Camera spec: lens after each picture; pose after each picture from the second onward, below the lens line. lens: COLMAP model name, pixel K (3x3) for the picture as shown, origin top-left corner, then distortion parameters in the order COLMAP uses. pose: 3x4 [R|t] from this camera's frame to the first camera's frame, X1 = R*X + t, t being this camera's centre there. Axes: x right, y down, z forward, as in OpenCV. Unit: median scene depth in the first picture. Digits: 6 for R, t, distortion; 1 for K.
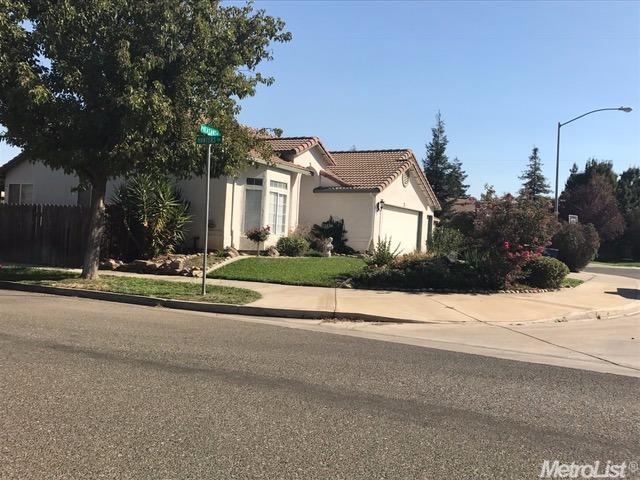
lens RADIAL K [[588.6, 0, 322.6], [0, 588.6, 240.4], [0, 0, 1]] dist [0.080562, -0.205394]
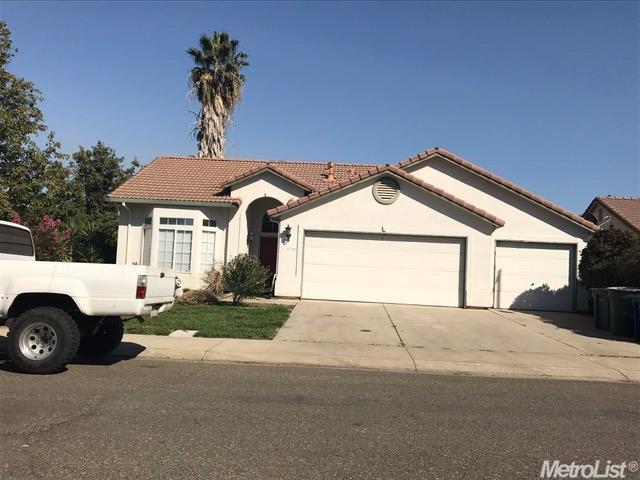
lens RADIAL K [[588.6, 0, 322.6], [0, 588.6, 240.4], [0, 0, 1]] dist [0.080562, -0.205394]
pose [[0.448076, -0.084734, -0.889971, 0.942668], [-0.023037, 0.994073, -0.106244, 0.037067], [0.893699, 0.068108, 0.443468, 0.812454]]
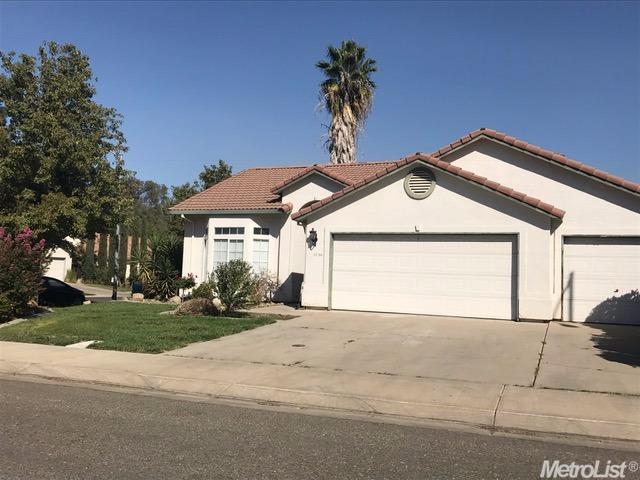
lens RADIAL K [[588.6, 0, 322.6], [0, 588.6, 240.4], [0, 0, 1]] dist [0.080562, -0.205394]
pose [[0.121933, -0.115825, -0.985757, 0.932717], [-0.026429, 0.992437, -0.119879, 0.034427], [0.992186, 0.040670, 0.117949, 1.077485]]
